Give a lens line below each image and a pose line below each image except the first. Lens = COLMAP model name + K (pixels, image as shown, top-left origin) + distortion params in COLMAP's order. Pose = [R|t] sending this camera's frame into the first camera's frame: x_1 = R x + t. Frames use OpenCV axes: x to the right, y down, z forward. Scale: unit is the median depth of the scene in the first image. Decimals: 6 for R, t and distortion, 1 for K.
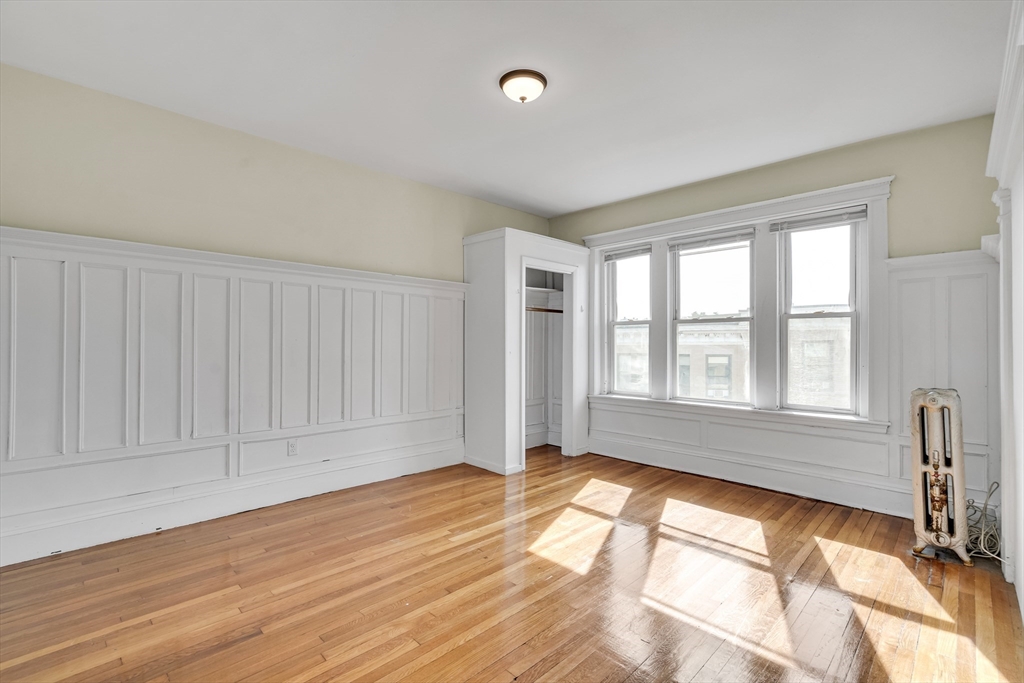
lens RADIAL K [[452.6, 0, 510.1], [0, 452.6, 347.2], [0, 0, 1]] dist [0.005079, 0.000359]
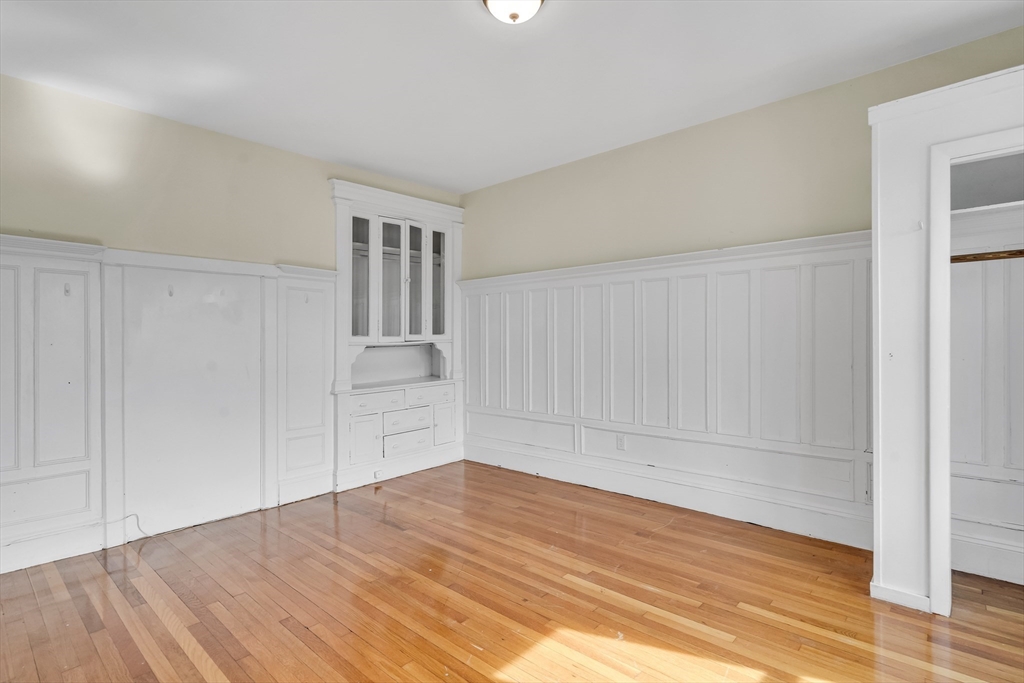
lens RADIAL K [[491.1, 0, 513.0], [0, 491.1, 334.5], [0, 0, 1]] dist [0.004121, 0.000946]
pose [[0.075717, -0.024759, -0.996822, 0.650957], [-0.000887, 0.999690, -0.024898, 0.005712], [0.997129, 0.002769, 0.075671, 0.703270]]
